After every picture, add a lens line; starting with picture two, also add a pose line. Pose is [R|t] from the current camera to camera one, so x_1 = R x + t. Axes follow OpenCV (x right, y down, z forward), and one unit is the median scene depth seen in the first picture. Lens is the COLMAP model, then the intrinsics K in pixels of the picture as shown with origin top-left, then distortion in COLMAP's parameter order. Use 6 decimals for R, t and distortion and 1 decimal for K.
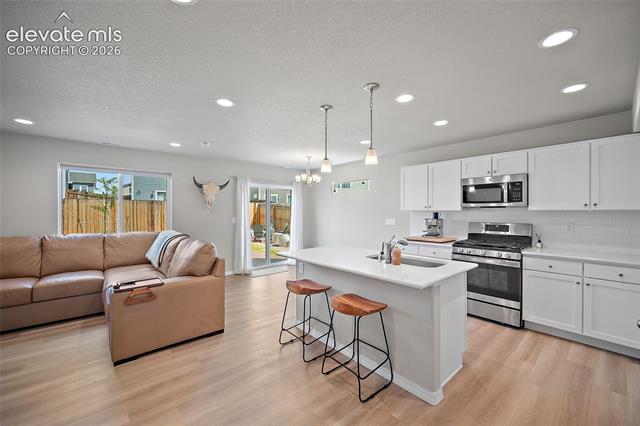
lens RADIAL K [[258.1, 0, 320.0], [0, 258.1, 213.0], [0, 0, 1]] dist [-0.001988, -0.000197]
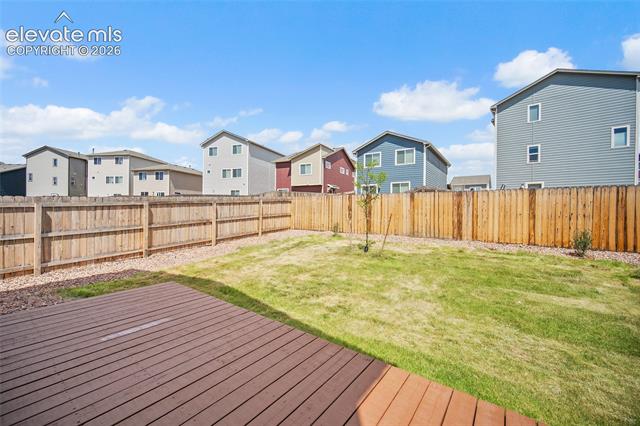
lens RADIAL K [[254.2, 0, 321.2], [0, 254.2, 210.7], [0, 0, 1]] dist [-0.001745, -0.000094]
pose [[0.211254, 0.004109, -0.977423, -0.330592], [-0.016519, 0.999863, 0.000633, 0.025539], [0.977292, 0.016012, 0.211293, 1.931956]]
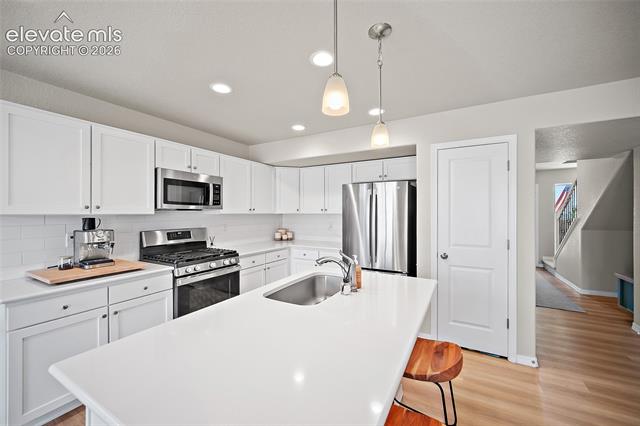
lens RADIAL K [[253.2, 0, 319.0], [0, 253.2, 213.8], [0, 0, 1]] dist [-0.001800, 0.000050]
pose [[-0.337713, -0.003433, 0.941243, -0.218492], [0.005728, 0.999967, 0.005703, -0.011854], [-0.941232, 0.007317, -0.337683, 0.826209]]
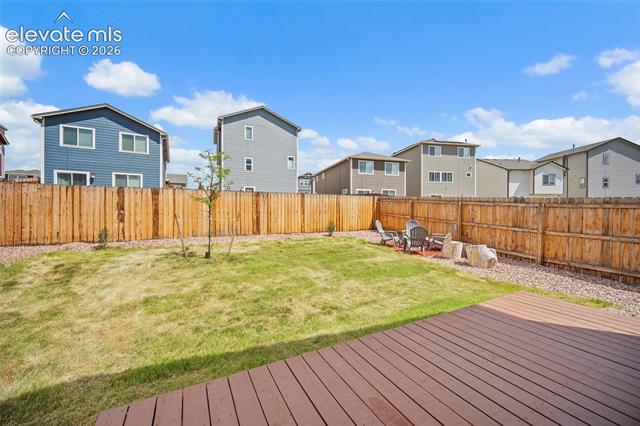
lens RADIAL K [[250.4, 0, 320.0], [0, 250.4, 213.0], [0, 0, 1]] dist [-0.009474, -0.000049]
pose [[0.974475, 0.005543, -0.224426, -1.154517], [-0.004480, 0.999976, 0.005244, 0.032381], [0.224450, -0.004105, 0.974477, 1.230526]]
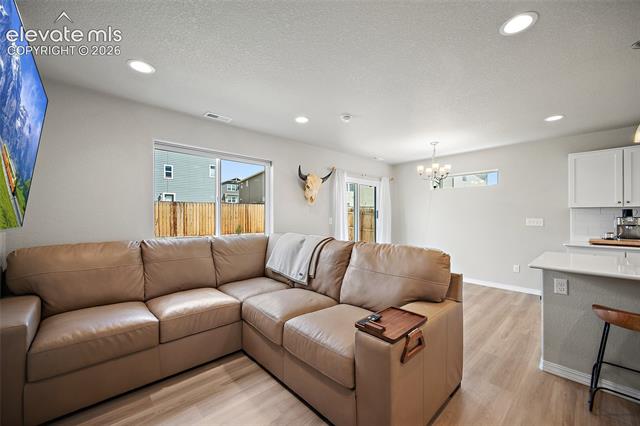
lens RADIAL K [[253.2, 0, 319.0], [0, 253.2, 213.8], [0, 0, 1]] dist [-0.001800, 0.000050]
pose [[0.999580, -0.000663, 0.028962, -0.592226], [0.000991, 0.999936, -0.011295, 0.022872], [-0.028952, 0.011319, 0.999517, 0.280734]]
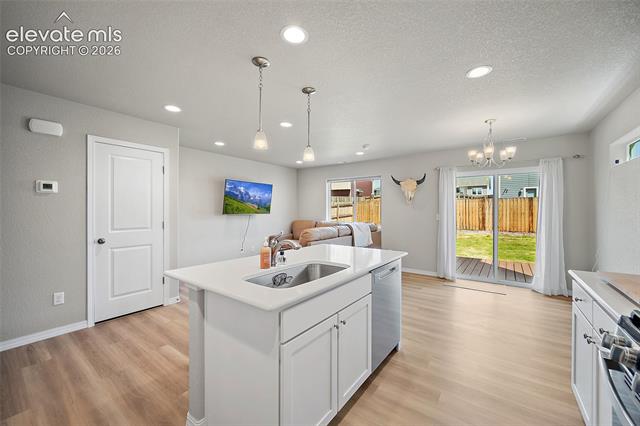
lens RADIAL K [[254.2, 0, 321.2], [0, 254.2, 210.7], [0, 0, 1]] dist [-0.001745, -0.000094]
pose [[0.221318, 0.000715, -0.975201, 0.665063], [-0.007242, 0.999973, -0.000910, 0.016618], [0.975175, 0.007264, 0.221317, 0.608120]]
